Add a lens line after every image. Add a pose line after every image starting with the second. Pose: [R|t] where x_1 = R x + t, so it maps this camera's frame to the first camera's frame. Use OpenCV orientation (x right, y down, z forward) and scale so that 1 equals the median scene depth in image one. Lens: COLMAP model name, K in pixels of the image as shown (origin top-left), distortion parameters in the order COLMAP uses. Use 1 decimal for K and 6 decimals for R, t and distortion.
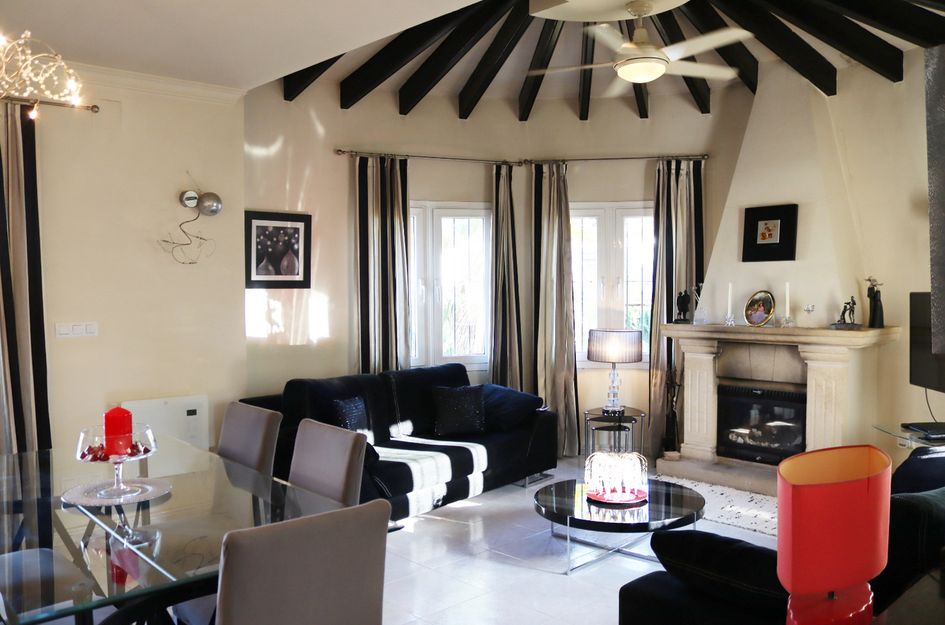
lens RADIAL K [[783.2, 0, 472.5], [0, 783.2, 312.5], [0, 0, 1]] dist [-0.158358, 0.138377]
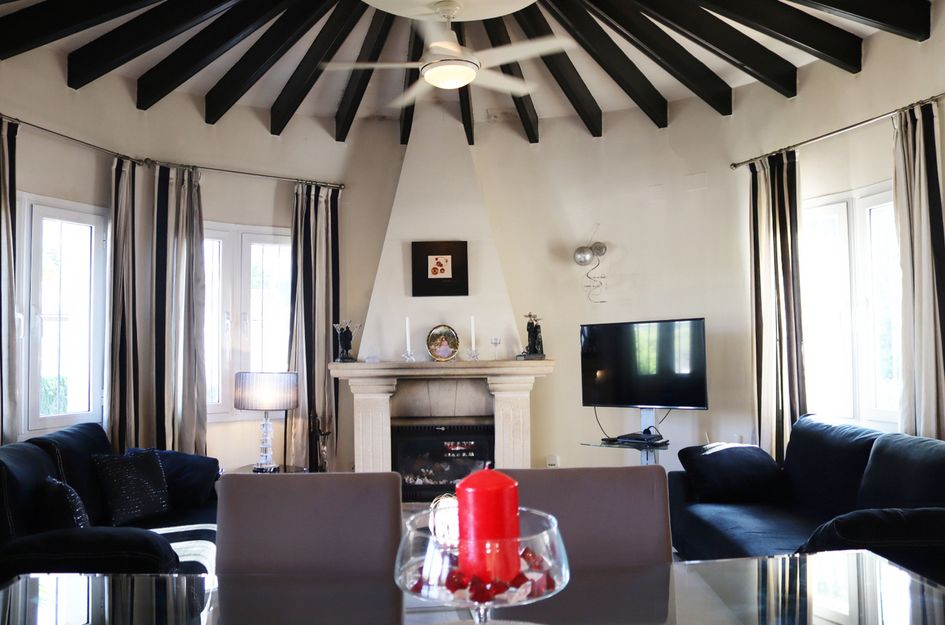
lens RADIAL K [[783.2, 0, 472.5], [0, 783.2, 312.5], [0, 0, 1]] dist [-0.158358, 0.138377]
pose [[0.629204, 0.036810, 0.776368, -0.371136], [0.035337, 0.996490, -0.075886, 0.032498], [-0.776437, 0.075182, 0.625695, 0.330036]]
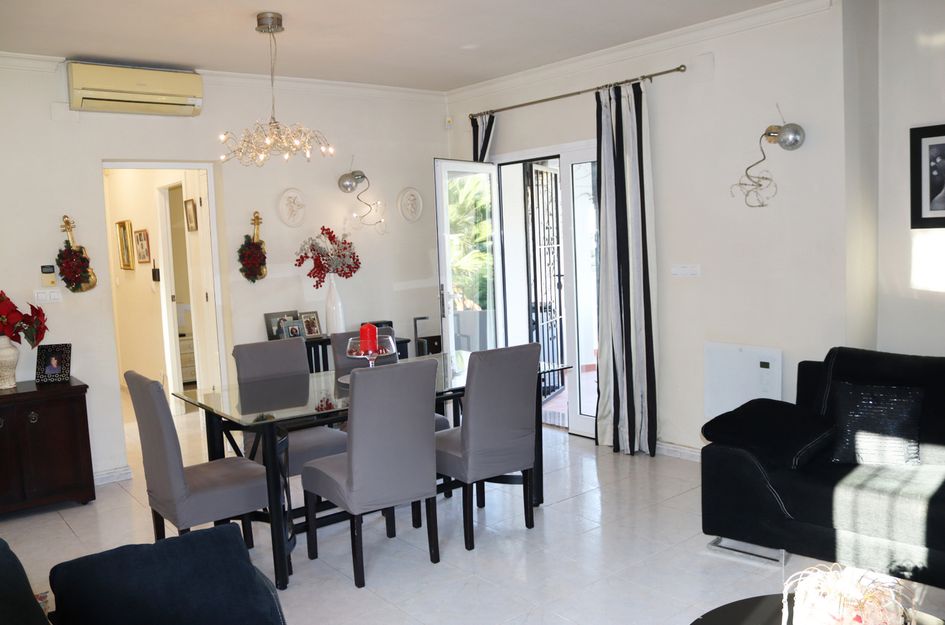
lens RADIAL K [[794.2, 0, 472.3], [0, 794.2, 288.9], [0, 0, 1]] dist [-0.091216, -0.001433]
pose [[-0.077778, 0.076726, -0.994014, 0.502723], [0.006569, 0.997052, 0.076446, -0.031330], [0.996949, -0.000584, -0.078053, 0.595223]]
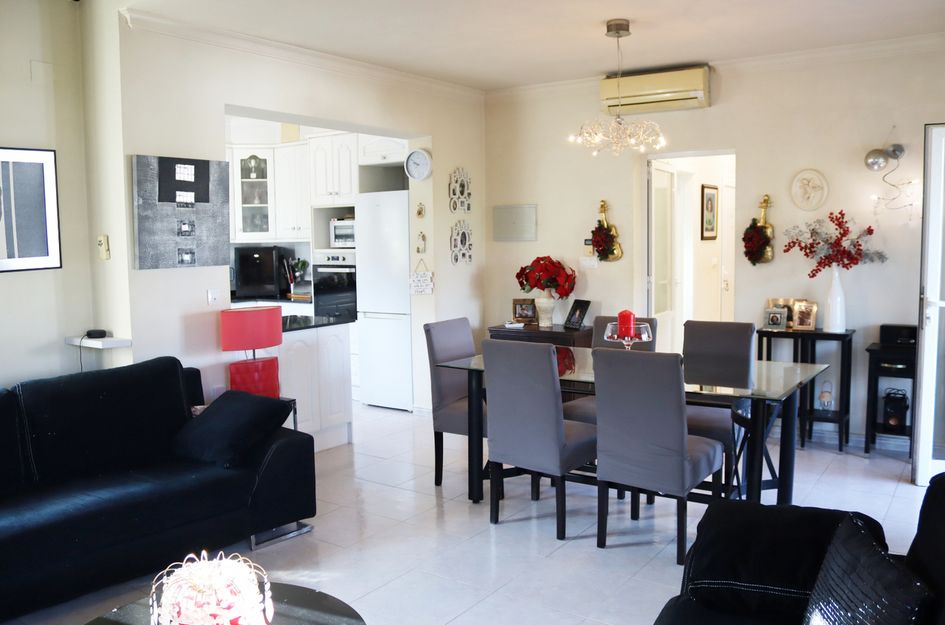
lens RADIAL K [[783.2, 0, 472.5], [0, 783.2, 312.5], [0, 0, 1]] dist [-0.158358, 0.138377]
pose [[-0.978689, 0.040024, -0.201407, 0.073088], [0.013716, 0.991372, 0.130356, -0.038554], [0.204887, 0.124816, -0.970795, 1.133545]]
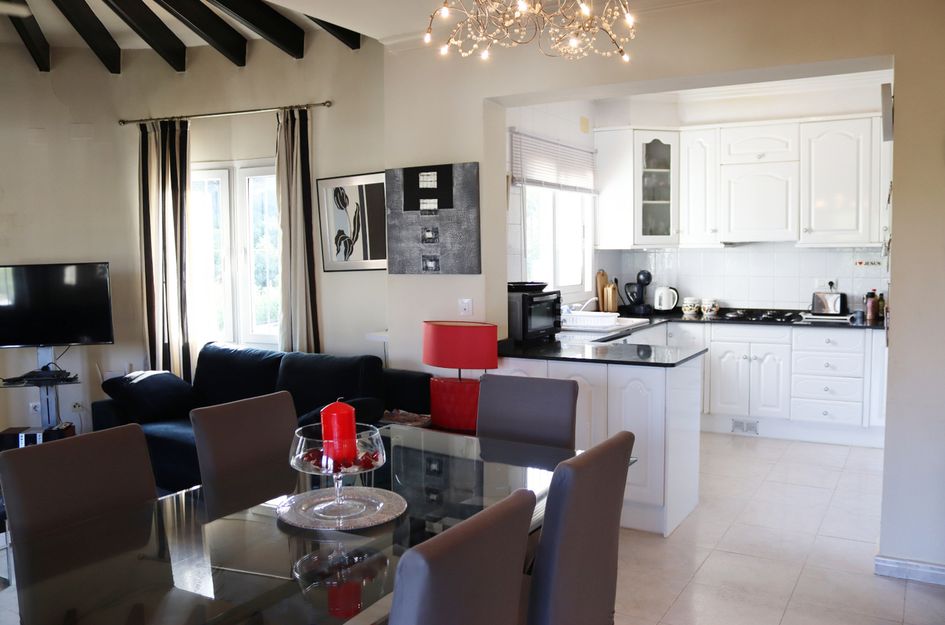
lens RADIAL K [[783.2, 0, 472.5], [0, 783.2, 312.5], [0, 0, 1]] dist [-0.158358, 0.138377]
pose [[-0.265949, -0.065259, 0.961776, -0.576447], [0.050205, 0.995414, 0.081424, -0.010591], [-0.962679, 0.069941, -0.261453, 0.486858]]
